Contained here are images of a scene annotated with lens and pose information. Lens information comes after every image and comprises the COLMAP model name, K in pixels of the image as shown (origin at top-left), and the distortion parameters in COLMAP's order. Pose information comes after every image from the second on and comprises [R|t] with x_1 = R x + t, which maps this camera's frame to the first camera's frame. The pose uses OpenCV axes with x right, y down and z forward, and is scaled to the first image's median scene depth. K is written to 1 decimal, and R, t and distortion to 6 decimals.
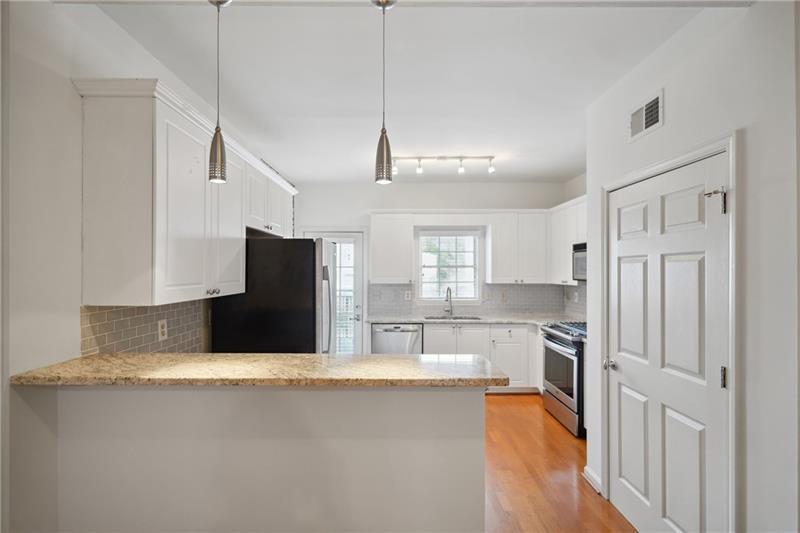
lens RADIAL K [[391.2, 0, 393.9], [0, 391.2, 268.2], [0, 0, 1]] dist [-0.004771, 0.001965]
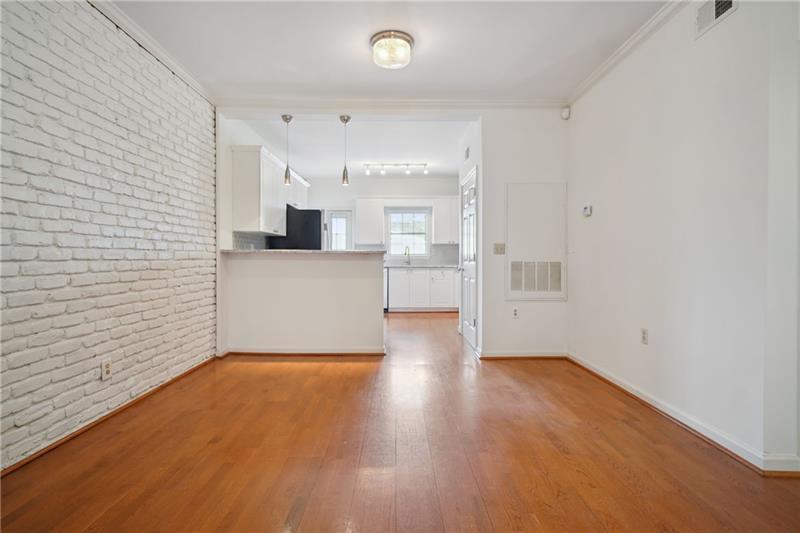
lens RADIAL K [[391.2, 0, 406.4], [0, 391.2, 260.9], [0, 0, 1]] dist [-0.004771, 0.001965]
pose [[0.999659, -0.001298, 0.026078, 0.105640], [0.000971, 0.999920, 0.012577, 0.093045], [-0.026093, -0.012547, 0.999581, -0.582770]]
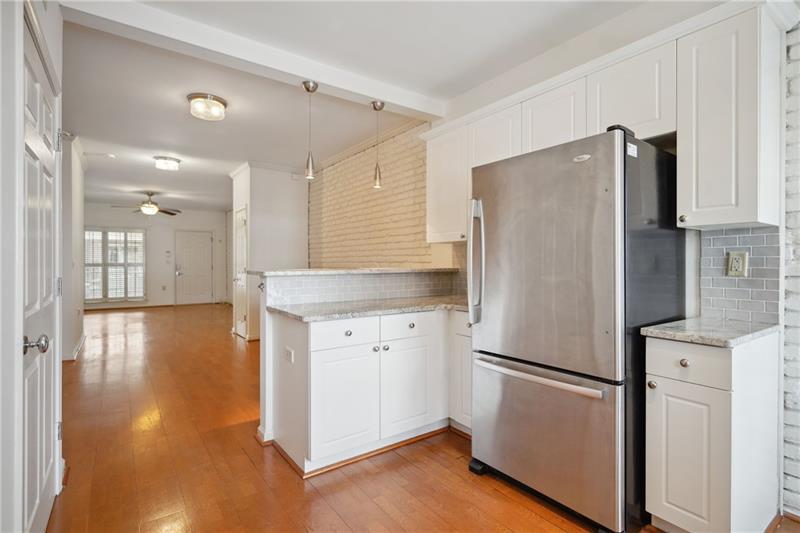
lens RADIAL K [[391.2, 0, 404.6], [0, 391.2, 265.6], [0, 0, 1]] dist [-0.004771, 0.001965]
pose [[-0.812346, -0.001055, -0.583174, 0.231630], [-0.000708, 0.999999, -0.000823, 0.075246], [0.583175, -0.000255, -0.812347, 0.906801]]
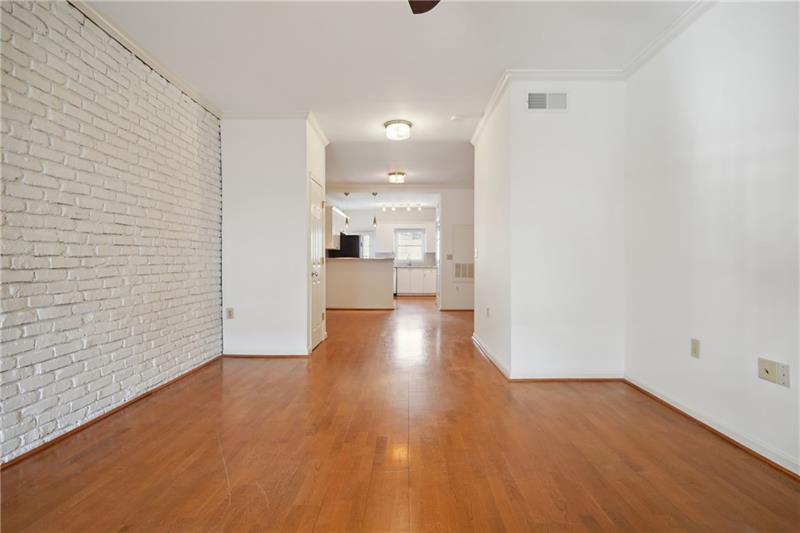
lens RADIAL K [[391.2, 0, 395.0], [0, 391.2, 282.6], [0, 0, 1]] dist [-0.004771, 0.001965]
pose [[0.999524, -0.006454, -0.030168, 0.138158], [0.008256, 0.998164, 0.060009, 0.083606], [0.029726, -0.060229, 0.997742, -1.506141]]
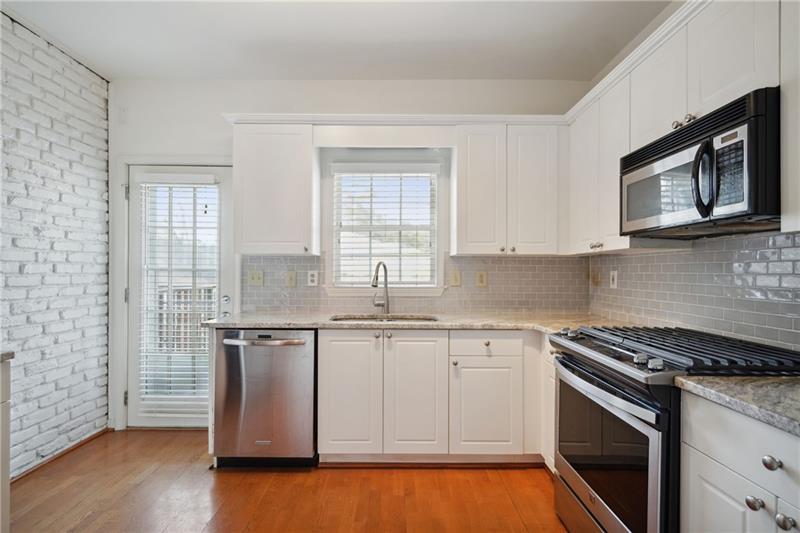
lens RADIAL K [[391.2, 0, 401.9], [0, 391.2, 272.0], [0, 0, 1]] dist [-0.004771, 0.001965]
pose [[0.999920, 0.003761, 0.012098, 0.176977], [-0.003810, 0.999984, 0.004072, 0.065294], [-0.012083, -0.004118, 0.999919, 0.489686]]
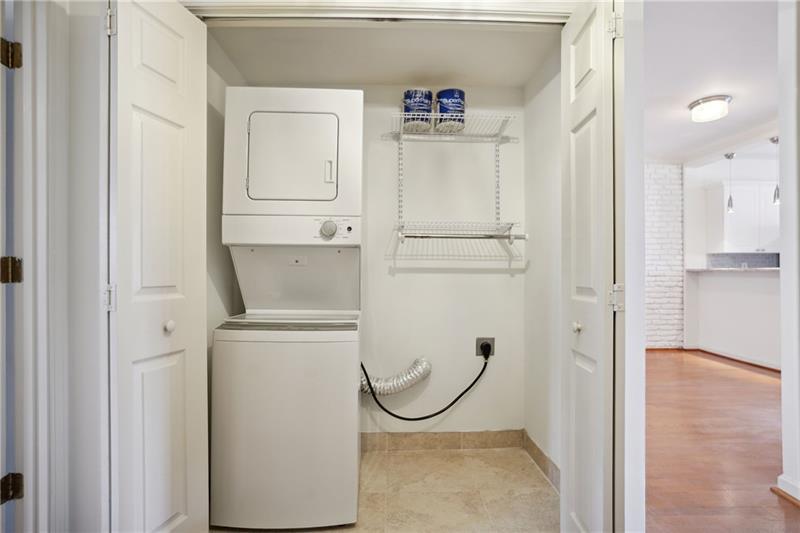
lens RADIAL K [[418.4, 0, 408.2], [0, 418.4, 269.6], [0, 0, 1]] dist [-0.019223, 0.002435]
pose [[0.057992, -0.010633, -0.998260, 0.890064], [0.002955, 0.999941, -0.010479, 0.091003], [0.998313, -0.002343, 0.058020, -0.600221]]
